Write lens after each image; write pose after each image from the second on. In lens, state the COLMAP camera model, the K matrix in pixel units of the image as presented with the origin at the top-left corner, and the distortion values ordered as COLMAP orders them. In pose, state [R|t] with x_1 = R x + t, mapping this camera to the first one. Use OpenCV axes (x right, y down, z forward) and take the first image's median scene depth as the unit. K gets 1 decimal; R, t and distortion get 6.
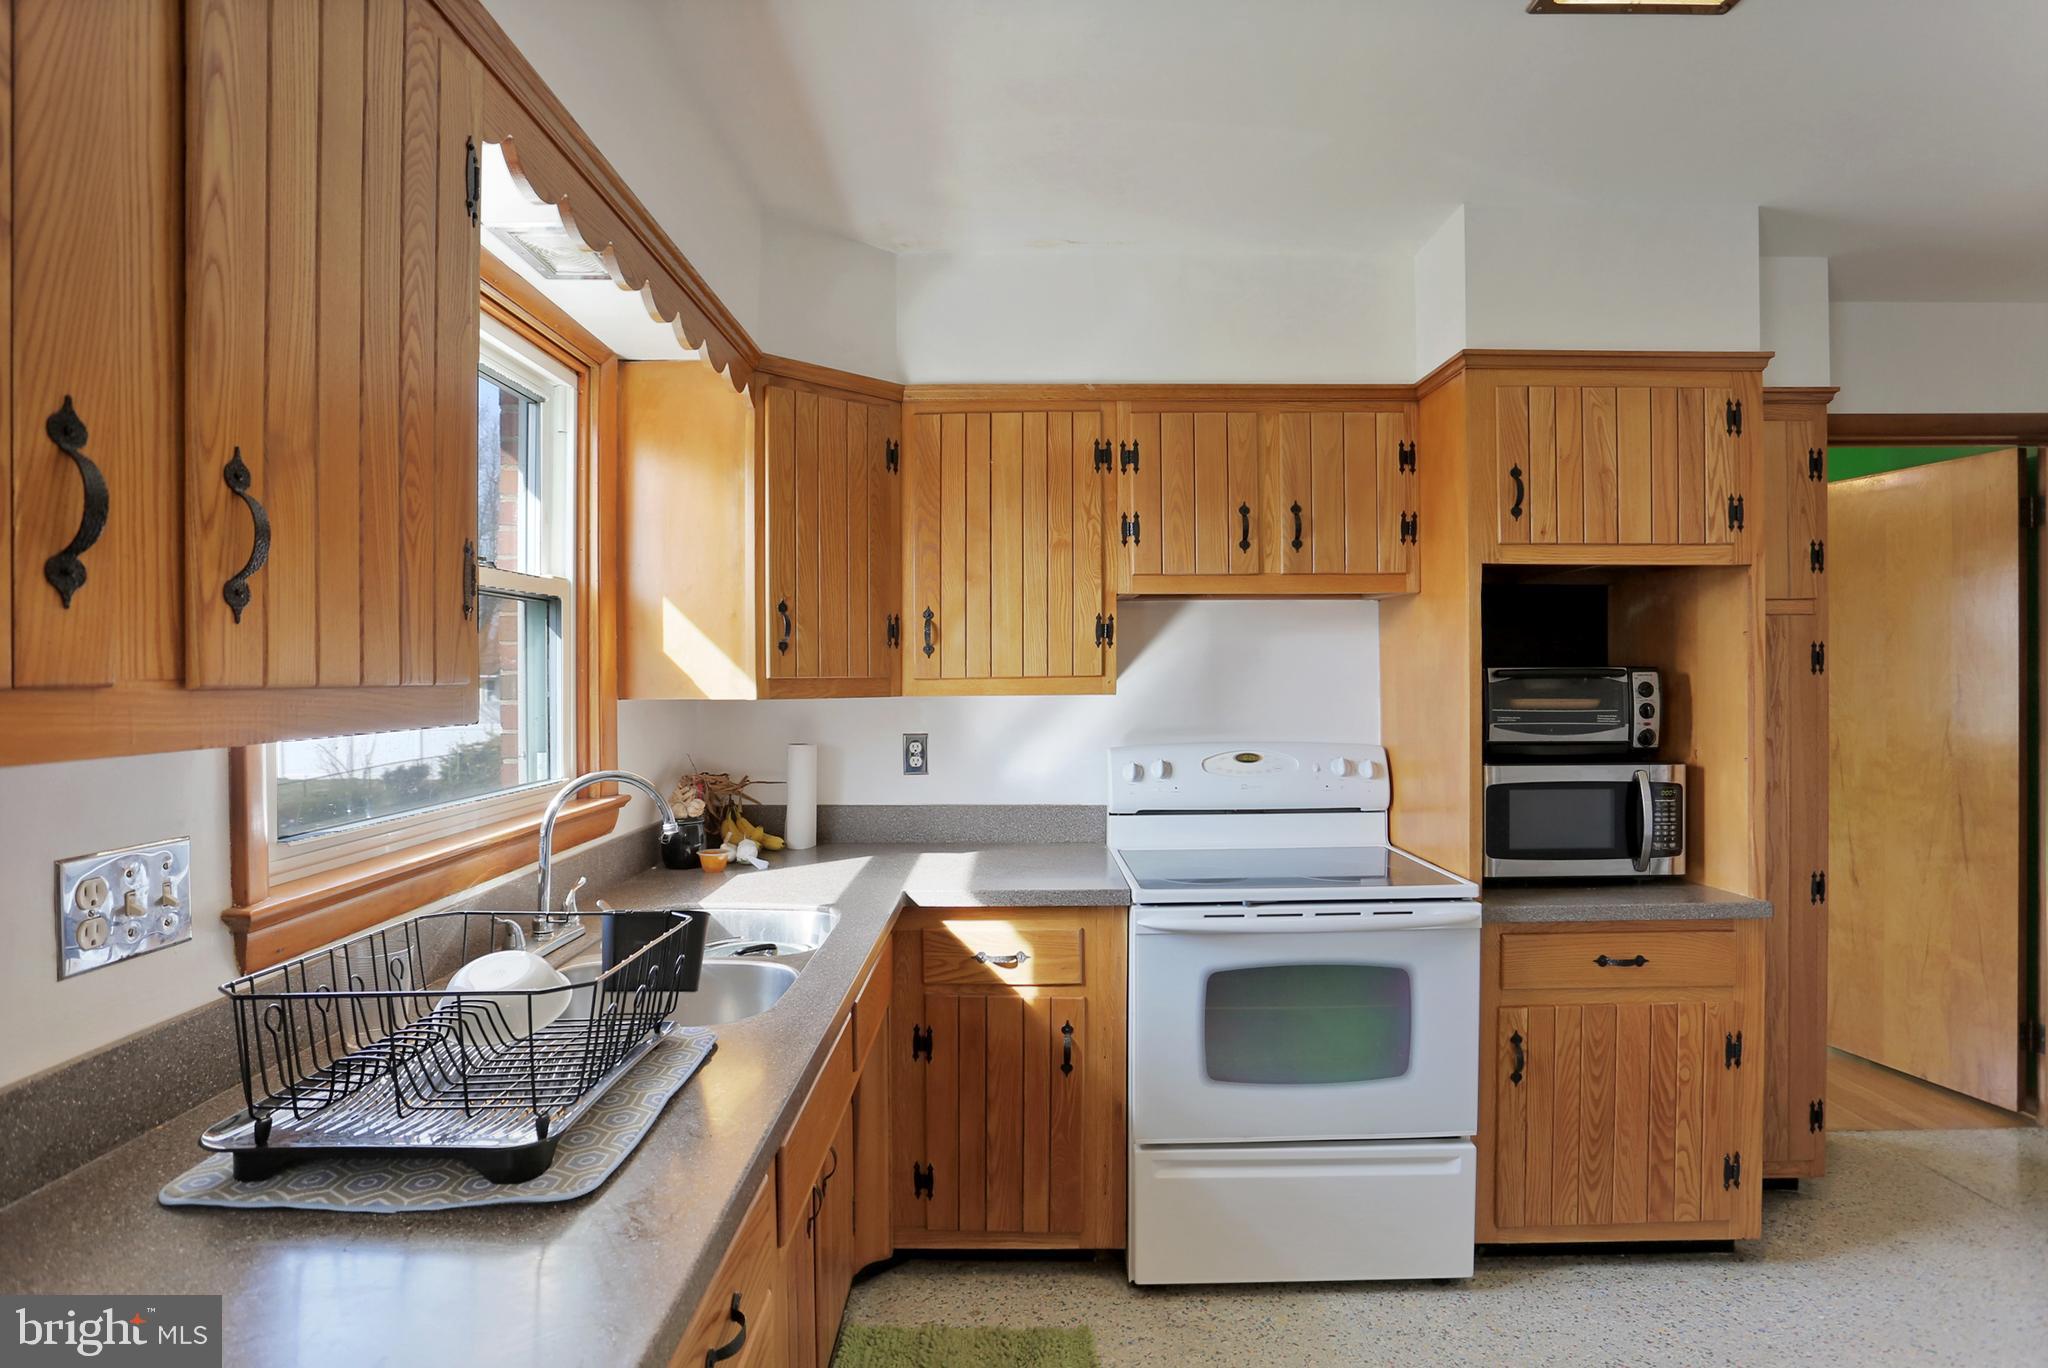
lens RADIAL K [[1054.9, 0, 1035.9], [0, 1054.9, 682.9], [0, 0, 1]] dist [-0.054856, 0.014806]
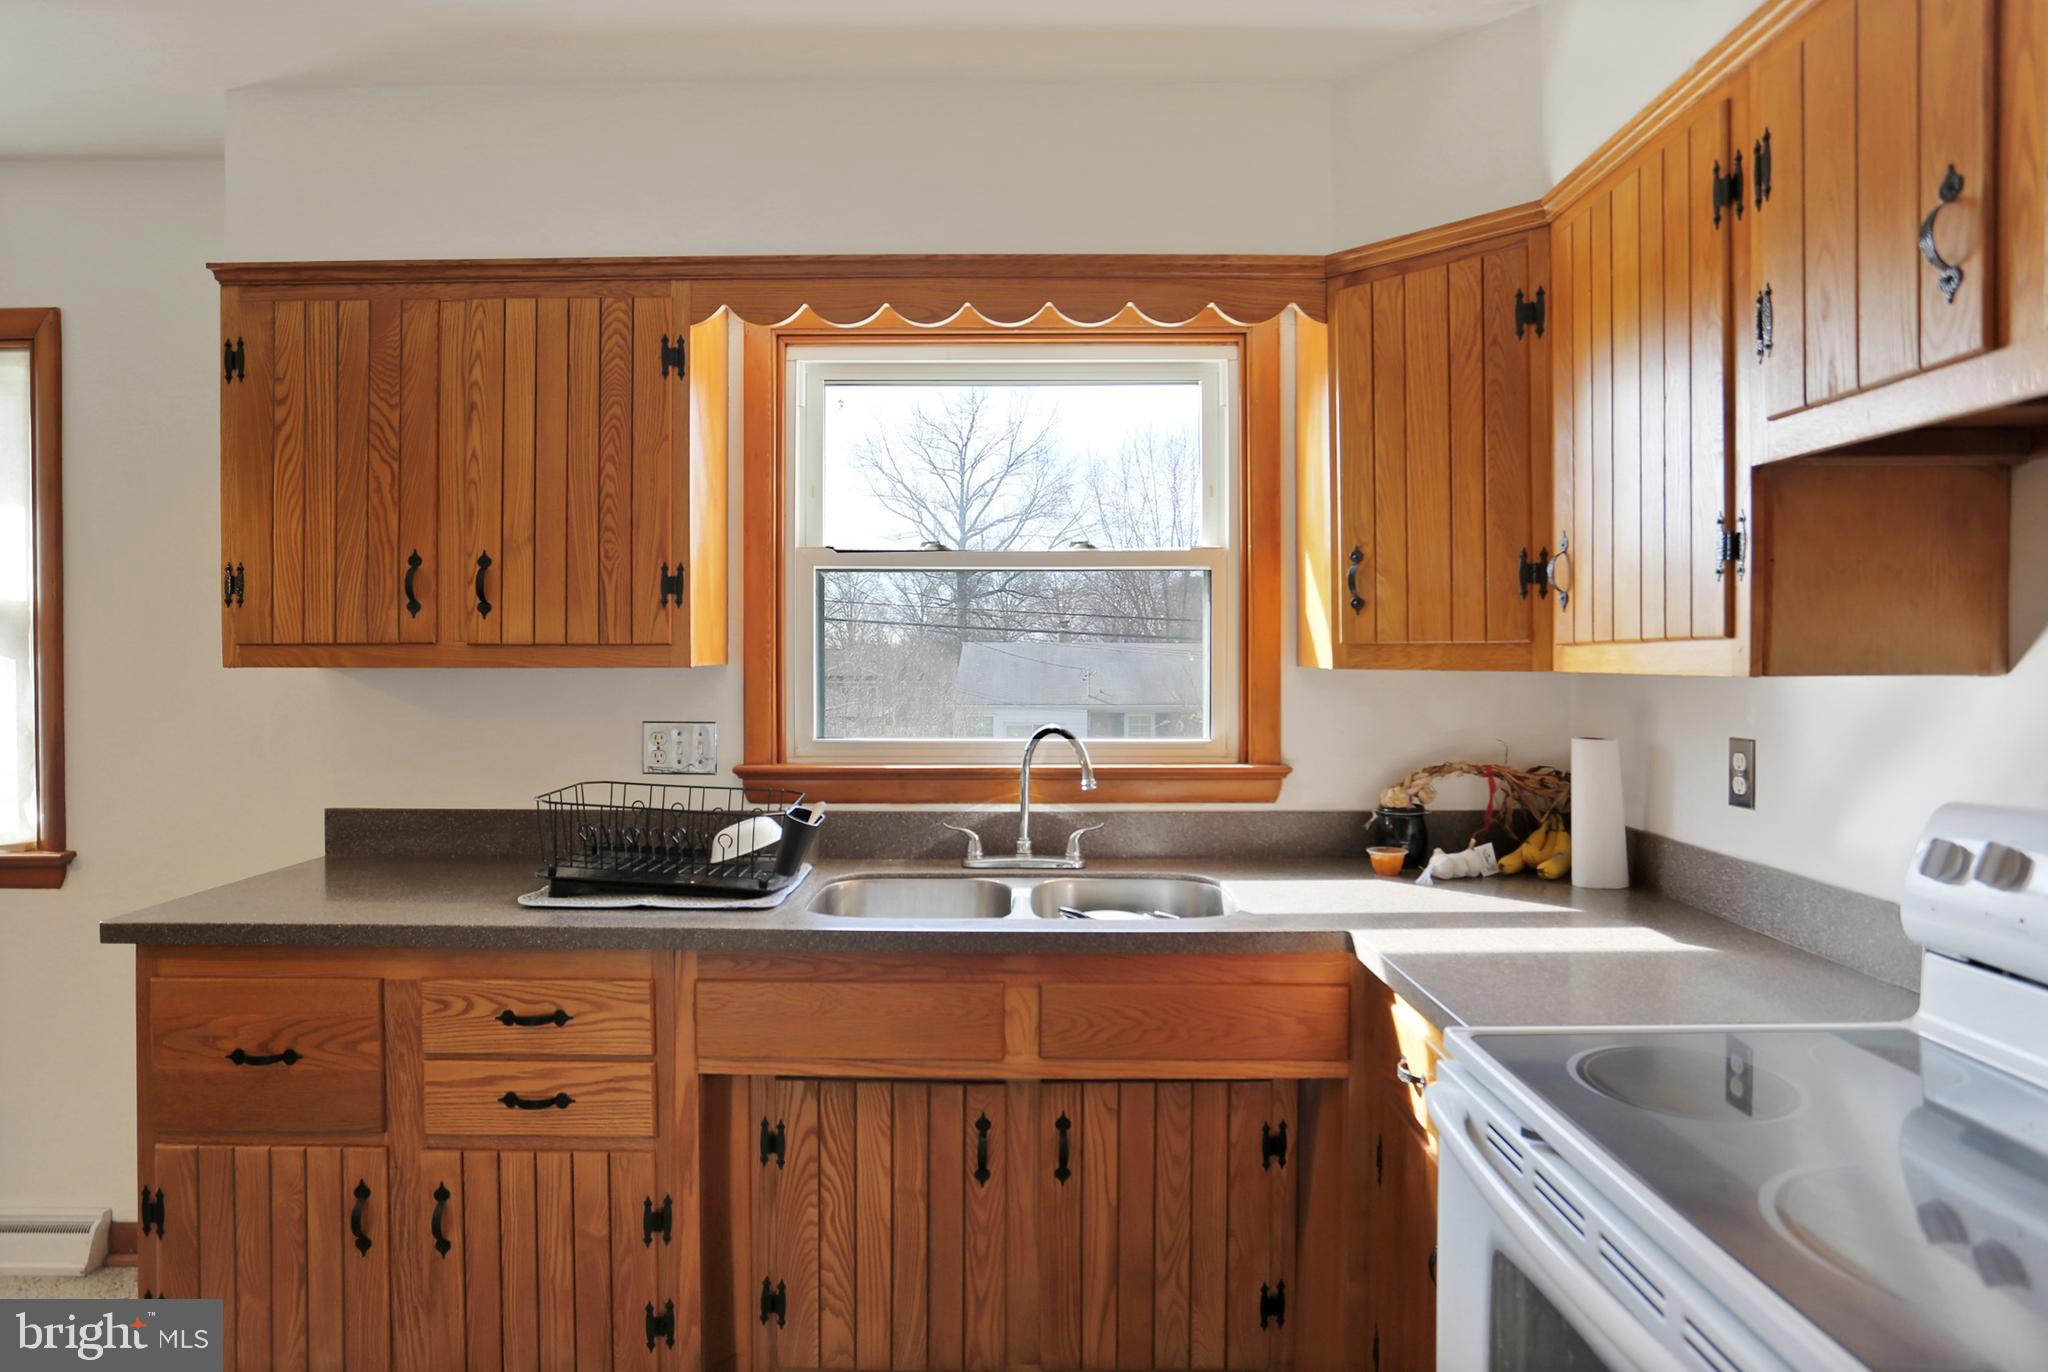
lens RADIAL K [[1202.9, 0, 1027.0], [0, 1202.9, 657.5], [0, 0, 1]] dist [-0.059046, 0.032894]
pose [[-0.008467, 0.007067, -0.999939, 0.686183], [-0.007461, 0.999947, 0.007130, 0.001711], [0.999936, 0.007521, -0.008413, 0.752728]]
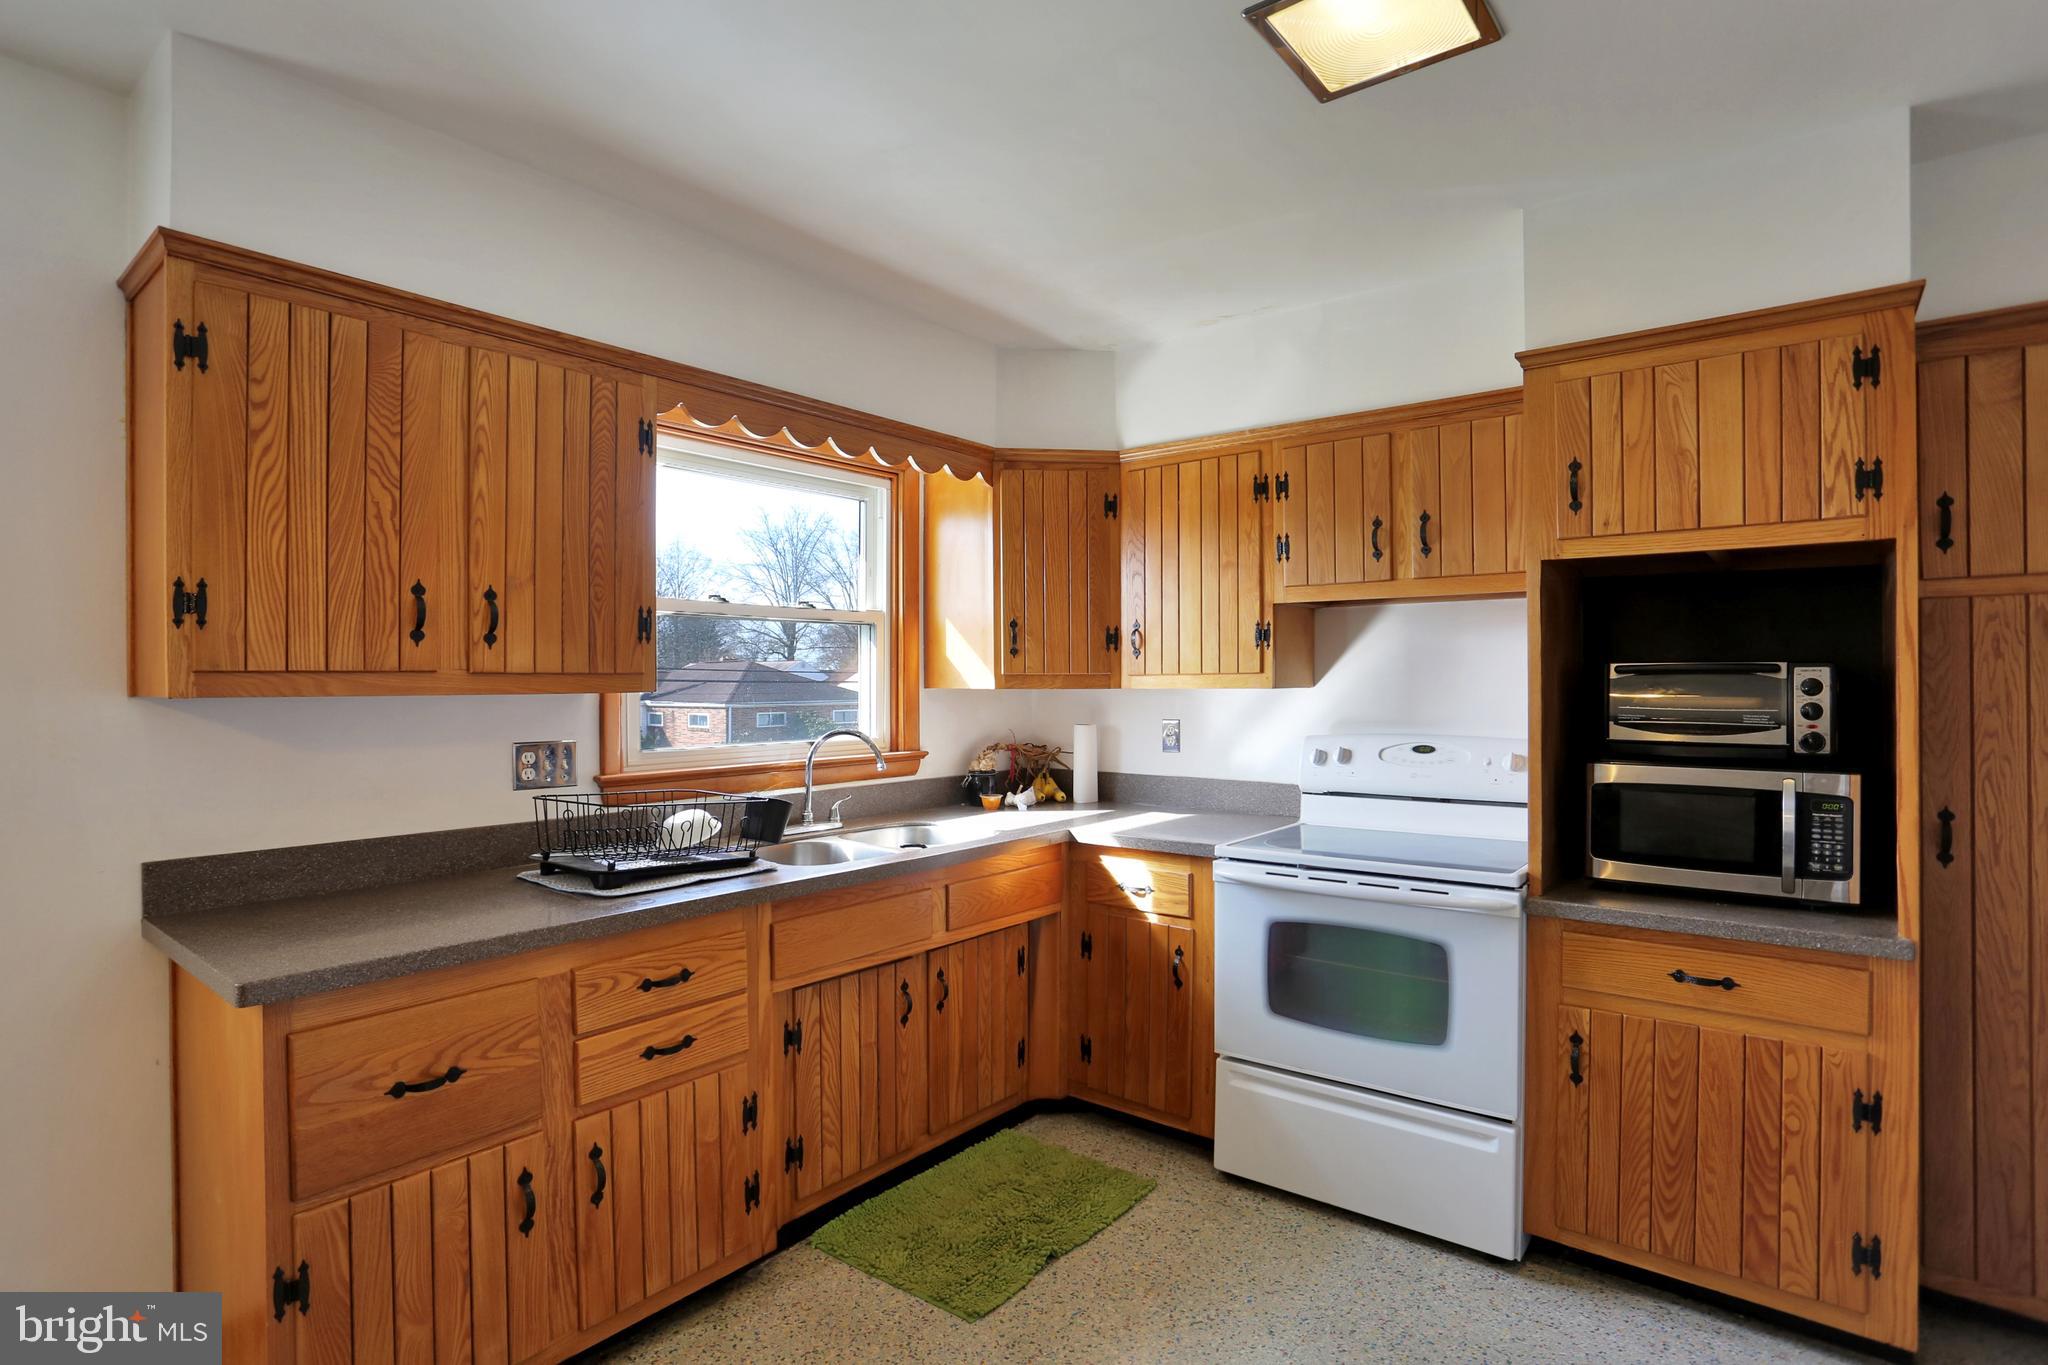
lens RADIAL K [[1022.9, 0, 1048.9], [0, 1022.9, 678.4], [0, 0, 1]] dist [-0.059063, 0.022778]
pose [[0.788860, 0.001517, -0.614571, 0.647524], [-0.005442, 0.999975, -0.004517, 0.007229], [0.614549, 0.006908, 0.788849, -0.062205]]
